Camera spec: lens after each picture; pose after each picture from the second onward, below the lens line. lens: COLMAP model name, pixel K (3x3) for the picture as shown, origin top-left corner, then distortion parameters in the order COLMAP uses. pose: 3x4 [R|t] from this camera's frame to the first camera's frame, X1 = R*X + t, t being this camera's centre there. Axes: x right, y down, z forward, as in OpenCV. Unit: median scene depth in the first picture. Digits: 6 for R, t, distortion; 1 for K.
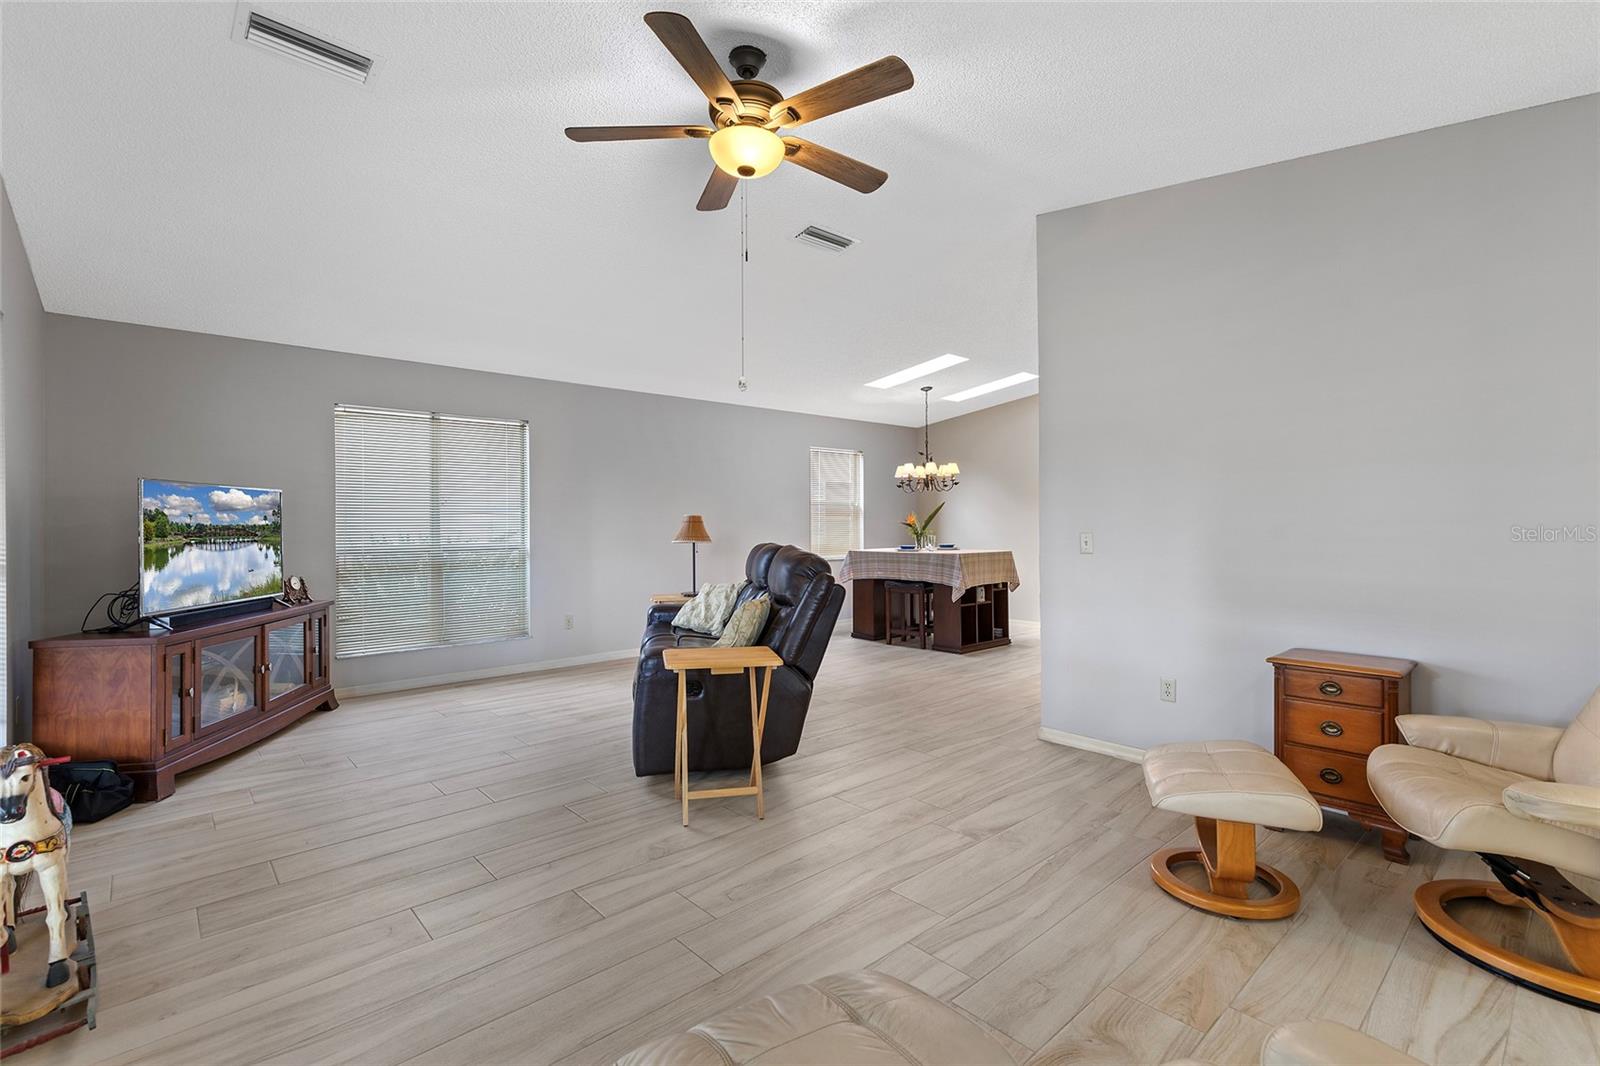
lens RADIAL K [[724.1, 0, 787.7], [0, 724.1, 525.0], [0, 0, 1]] dist [0.009284, -0.001791]
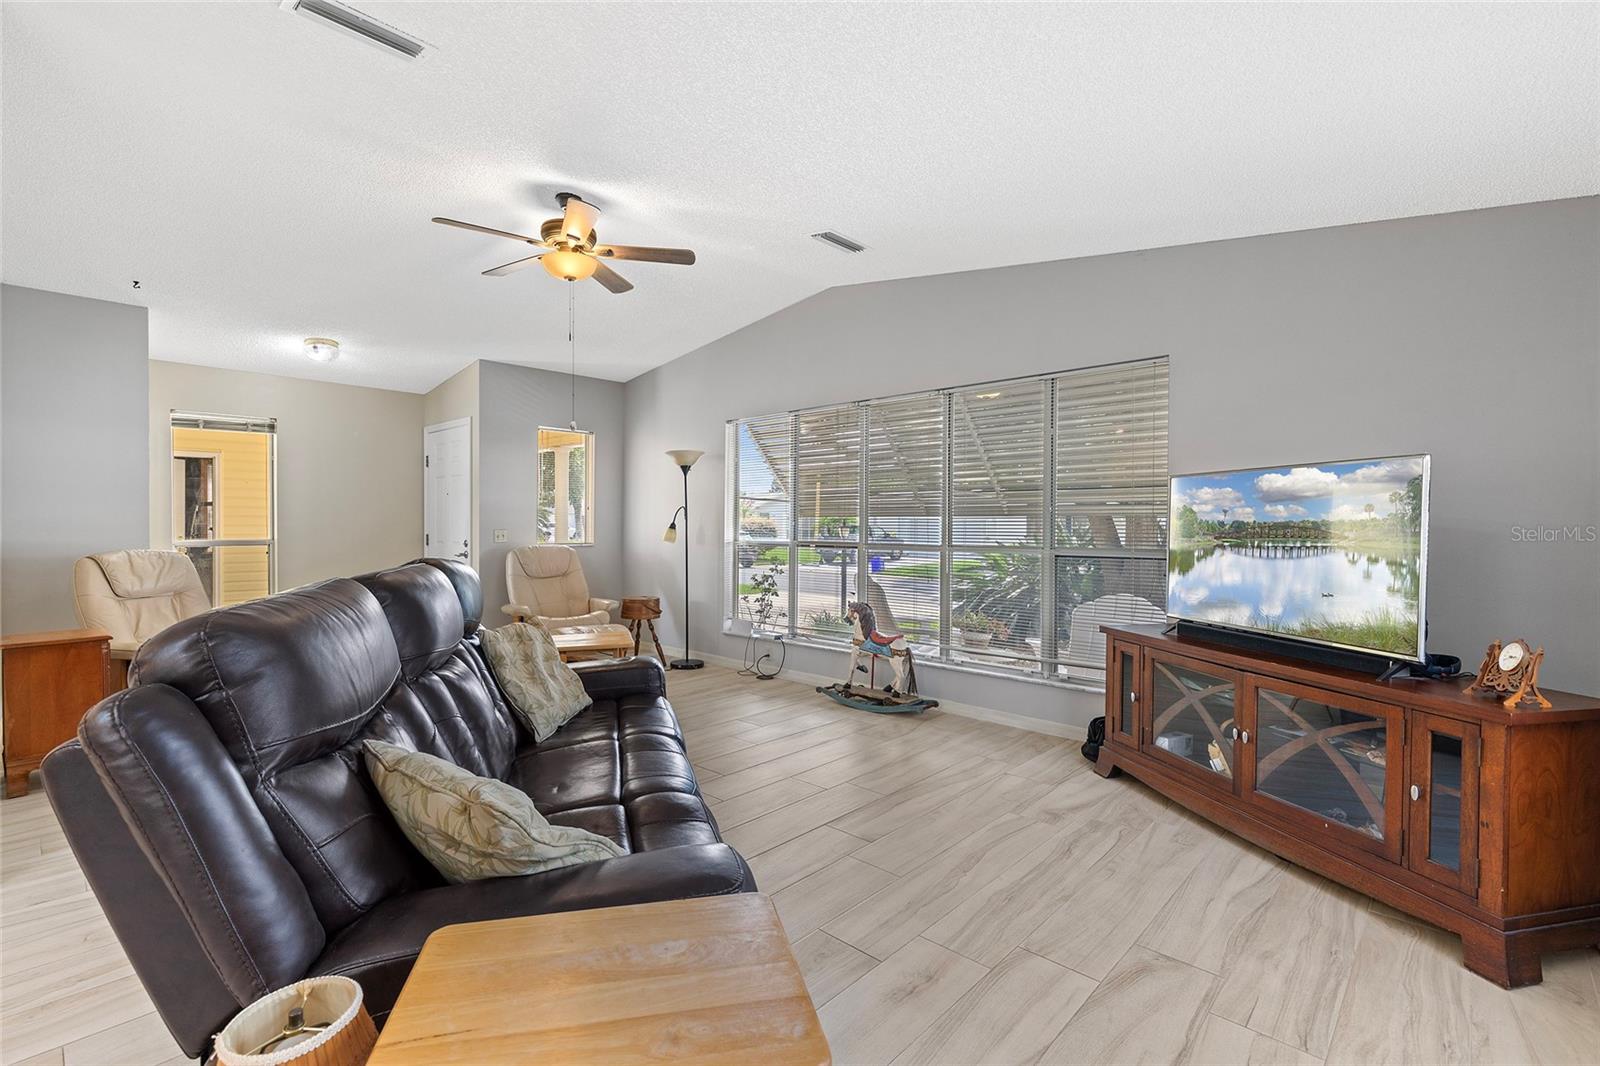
lens RADIAL K [[724.1, 0, 798.1], [0, 724.1, 535.2], [0, 0, 1]] dist [0.009284, -0.001791]
pose [[-0.996197, 0.001415, -0.087117, -0.241631], [-0.000073, 0.999854, 0.017072, 0.000040], [0.087128, 0.017014, -0.996052, 1.590884]]
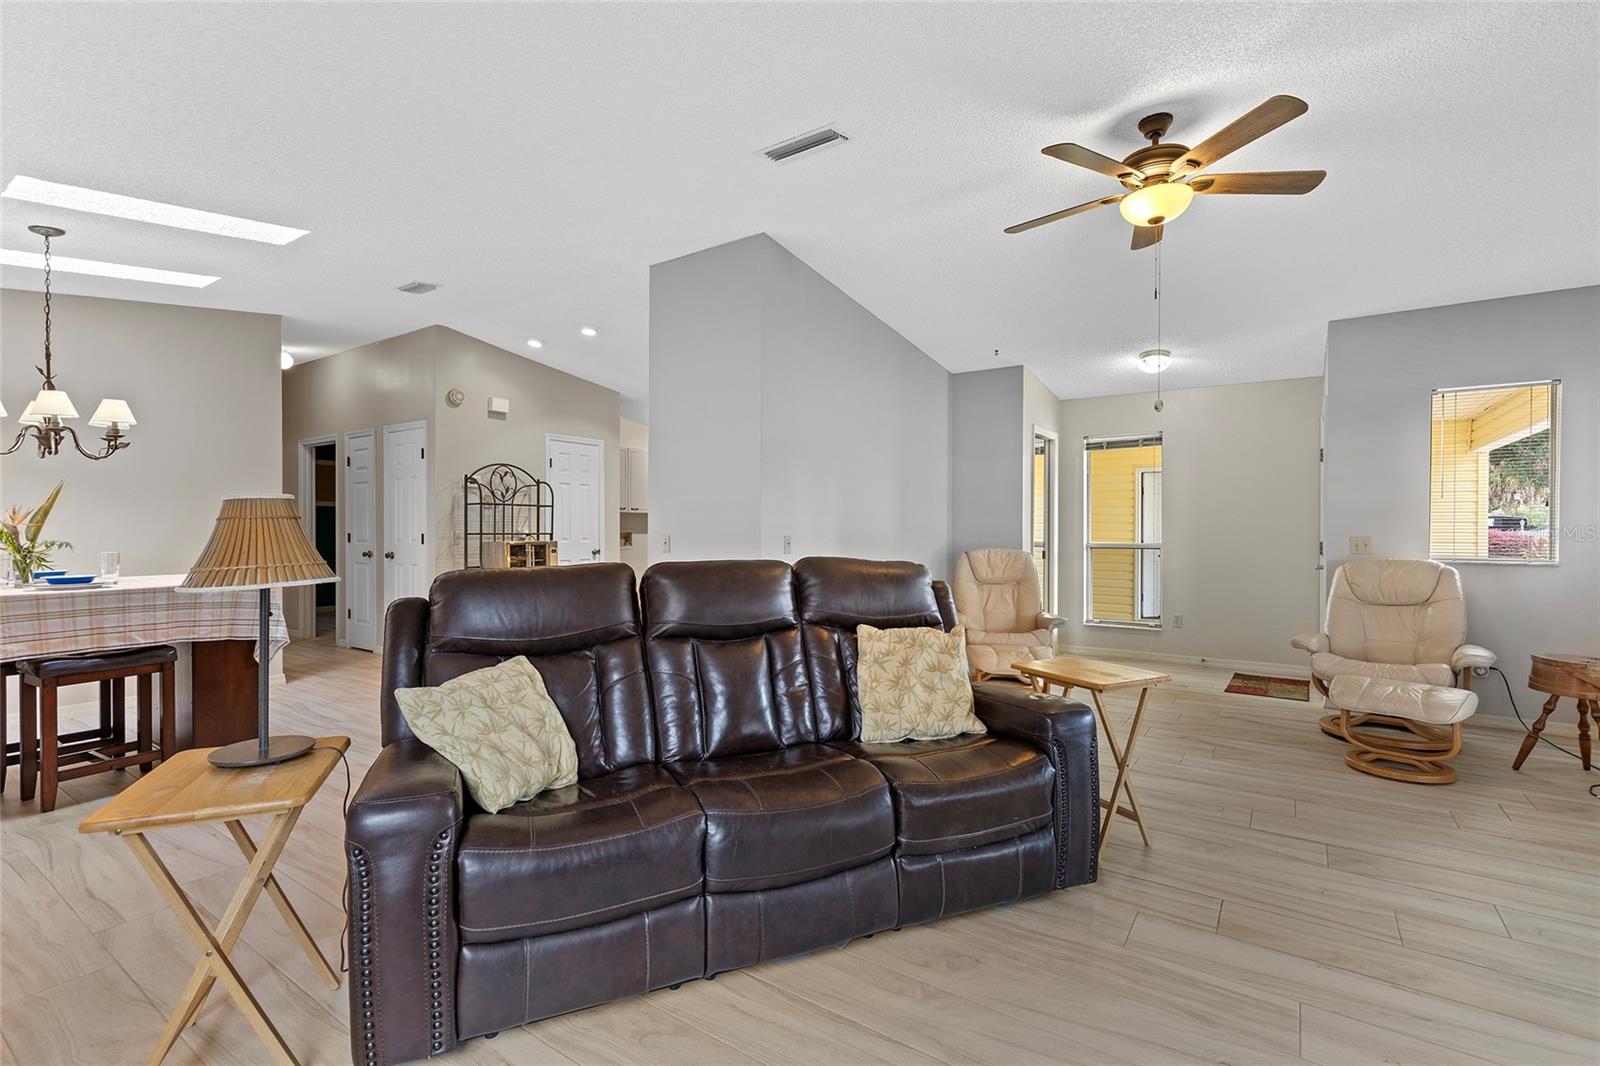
lens RADIAL K [[724.1, 0, 798.9], [0, 724.1, 531.2], [0, 0, 1]] dist [0.009284, -0.001791]
pose [[-0.236451, -0.000556, 0.971643, -0.660241], [0.002543, 0.999996, 0.001191, 0.002159], [-0.971640, 0.002753, -0.236448, 1.171780]]
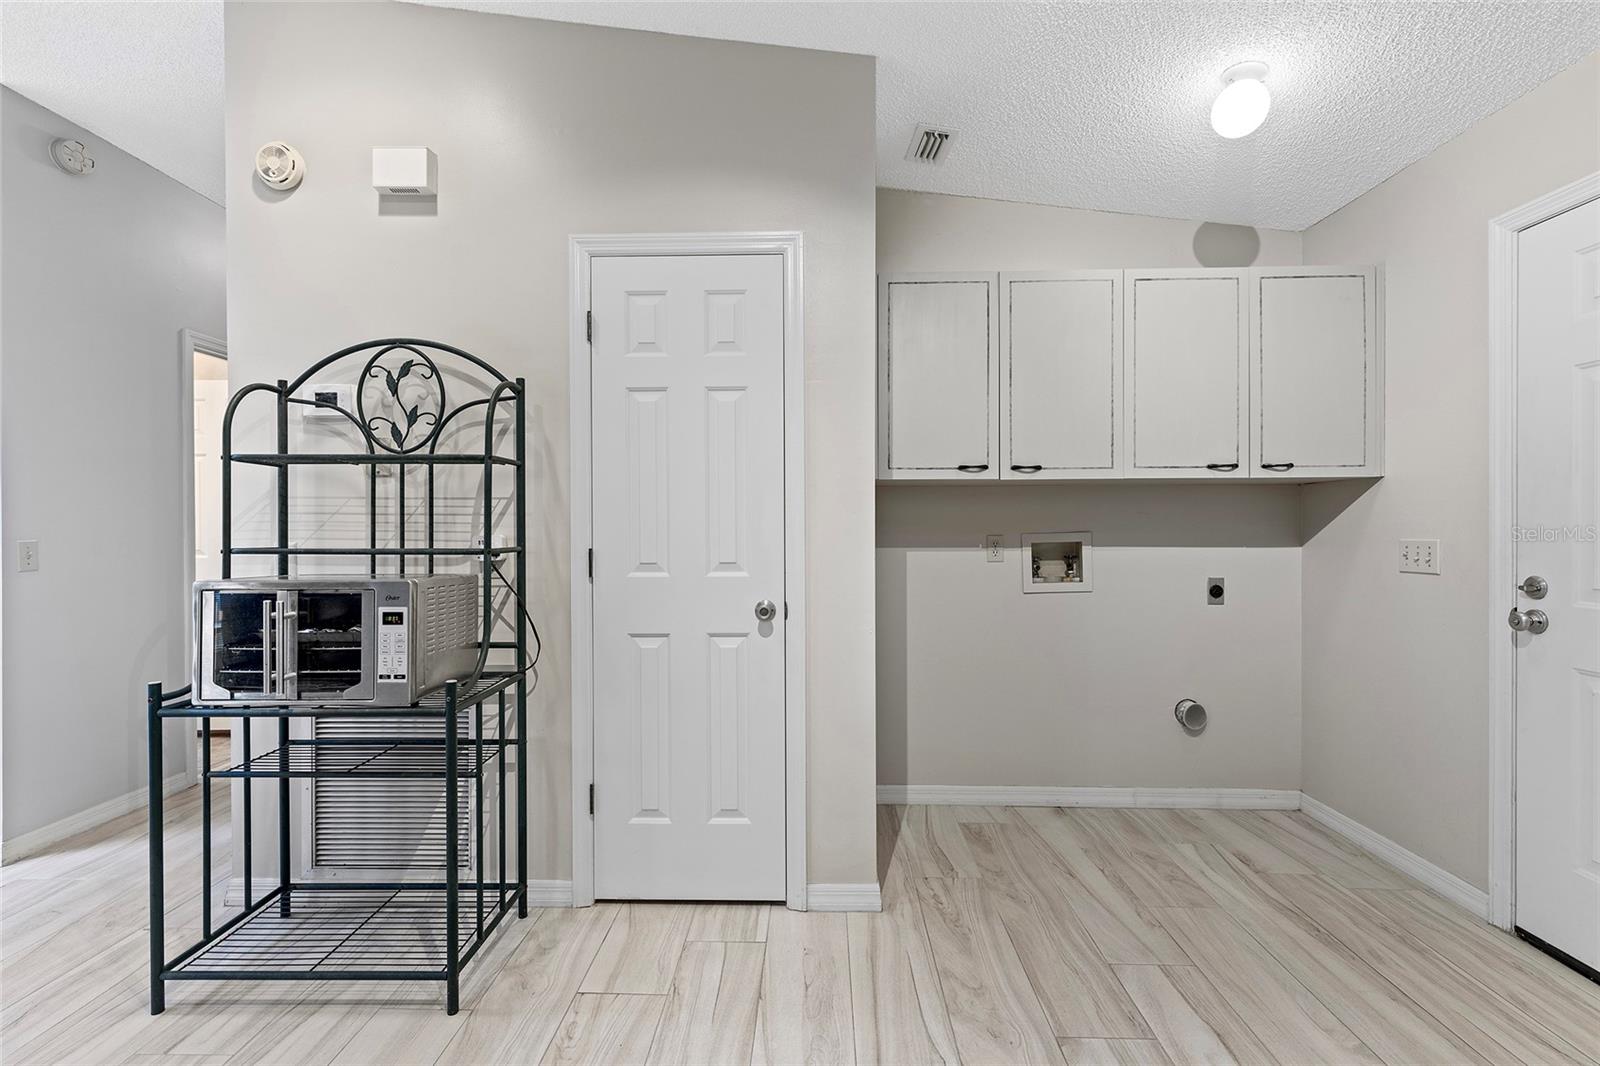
lens RADIAL K [[724.1, 0, 810.5], [0, 724.1, 532.4], [0, 0, 1]] dist [0.009284, -0.001791]
pose [[0.691118, -0.002007, 0.722740, 0.880855], [0.002476, 0.999997, 0.000409, -0.003437], [-0.722738, 0.001507, 0.691120, 0.834738]]
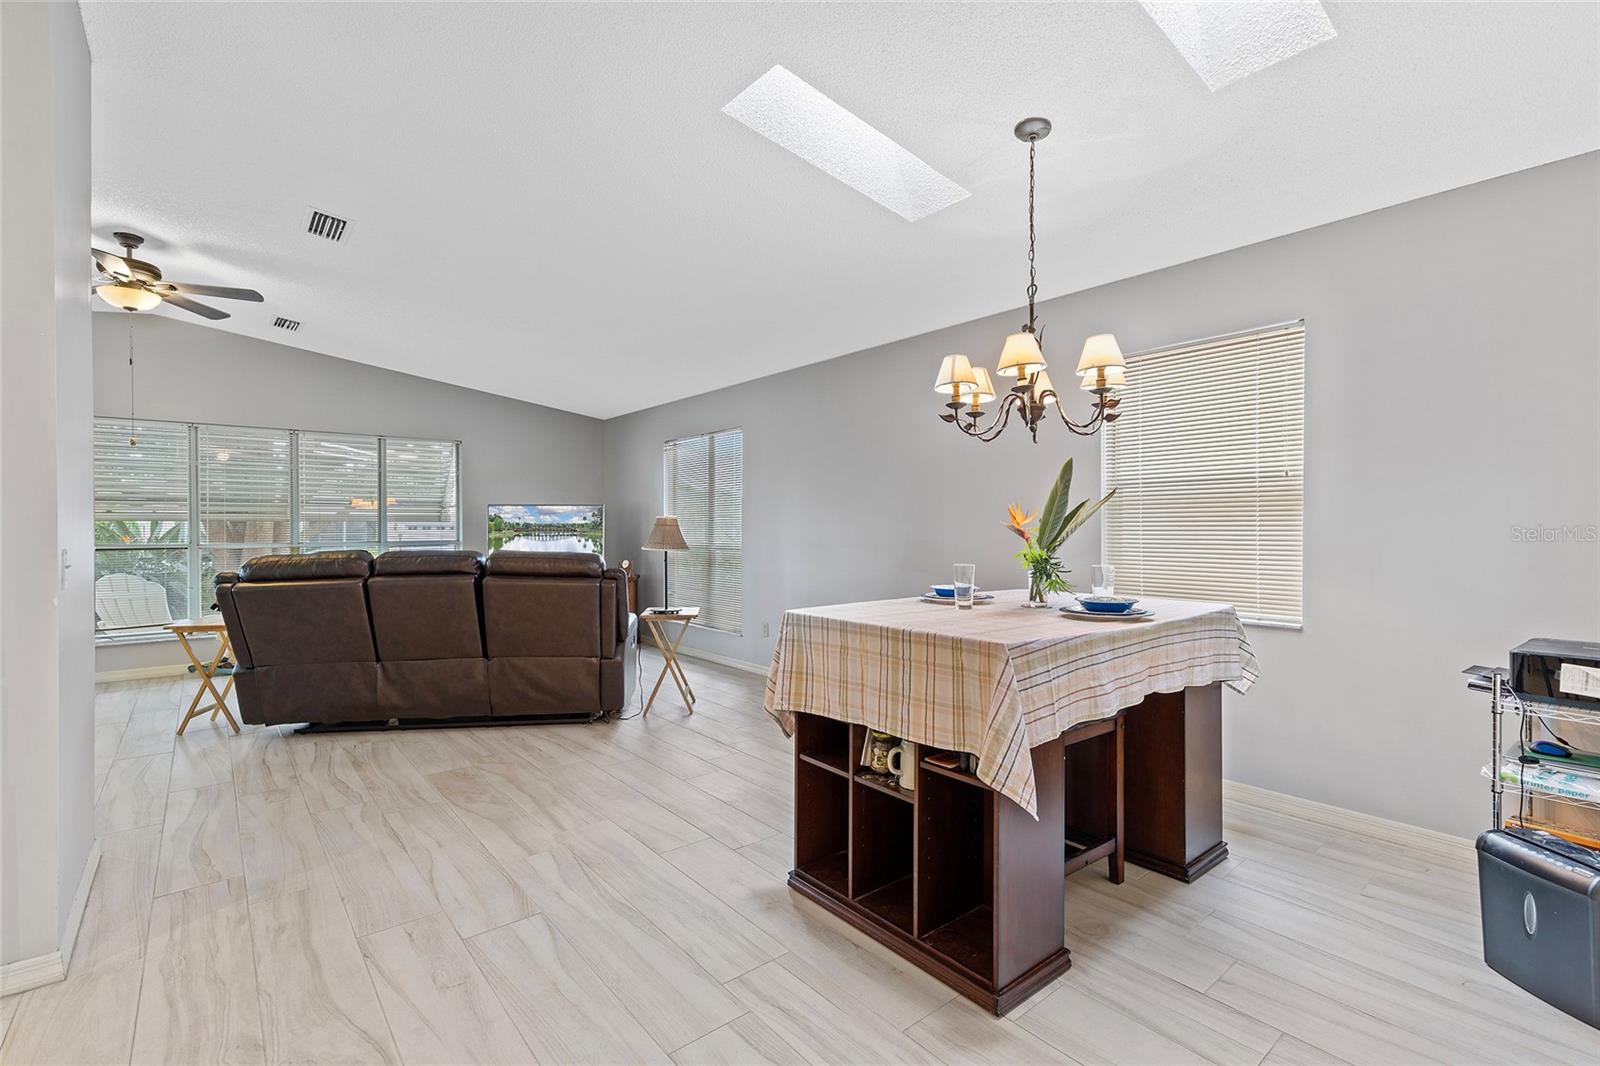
lens RADIAL K [[724.1, 0, 800.1], [0, 724.1, 527.5], [0, 0, 1]] dist [0.009284, -0.001791]
pose [[-0.038876, 0.007964, -0.999212, 0.967293], [-0.000681, 0.999968, 0.007997, -0.010535], [0.999244, 0.000992, -0.038870, 1.632190]]
